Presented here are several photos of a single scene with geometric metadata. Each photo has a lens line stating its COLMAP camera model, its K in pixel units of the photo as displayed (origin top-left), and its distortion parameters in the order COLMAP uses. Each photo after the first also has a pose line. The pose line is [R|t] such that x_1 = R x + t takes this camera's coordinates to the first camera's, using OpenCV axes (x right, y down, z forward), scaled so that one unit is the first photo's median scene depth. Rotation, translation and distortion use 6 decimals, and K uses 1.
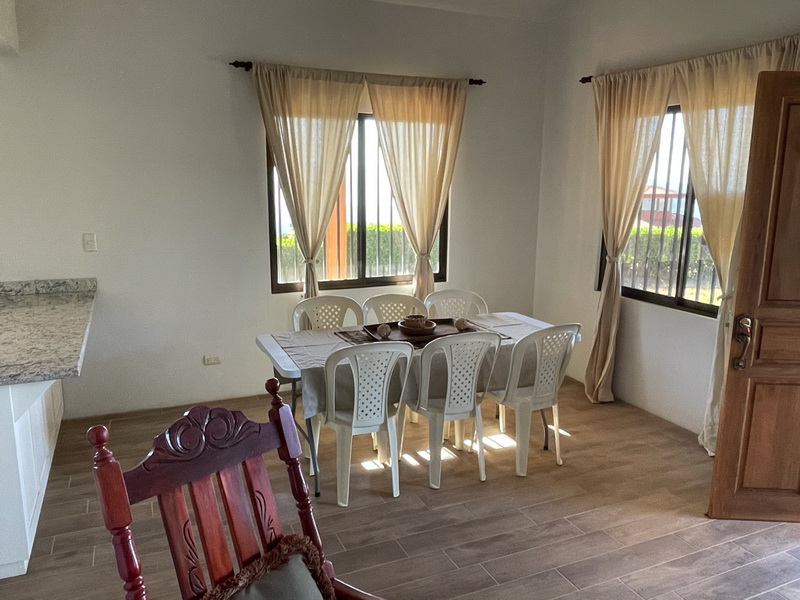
lens RADIAL K [[621.0, 0, 400.0], [0, 621.0, 300.0], [0, 0, 1]] dist [-0.000192, -0.000176]
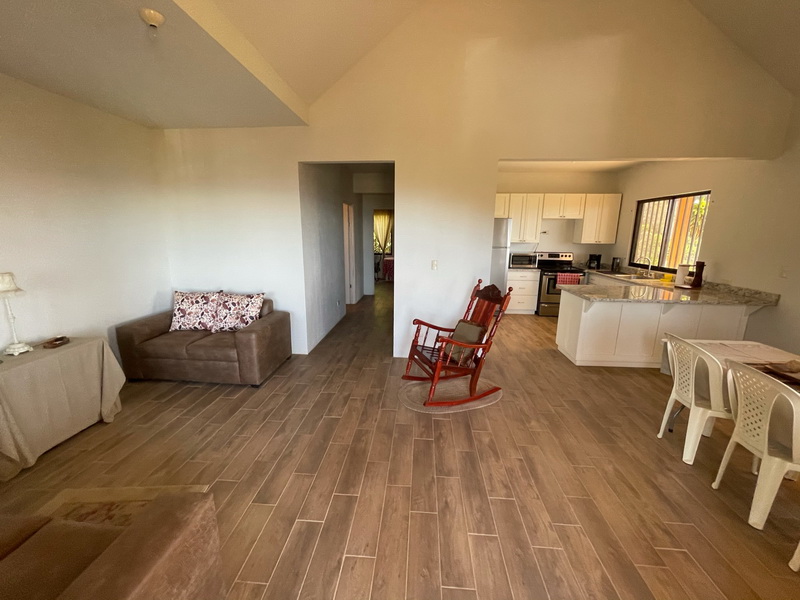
lens RADIAL K [[319.7, 0, 393.2], [0, 319.7, 300.4], [0, 0, 1]] dist [-0.009576, -0.000089]
pose [[-0.487624, 0.168757, -0.856588, 0.688978], [-0.167746, 0.944750, 0.281617, -0.084644], [0.856787, 0.281013, -0.432375, 0.539610]]
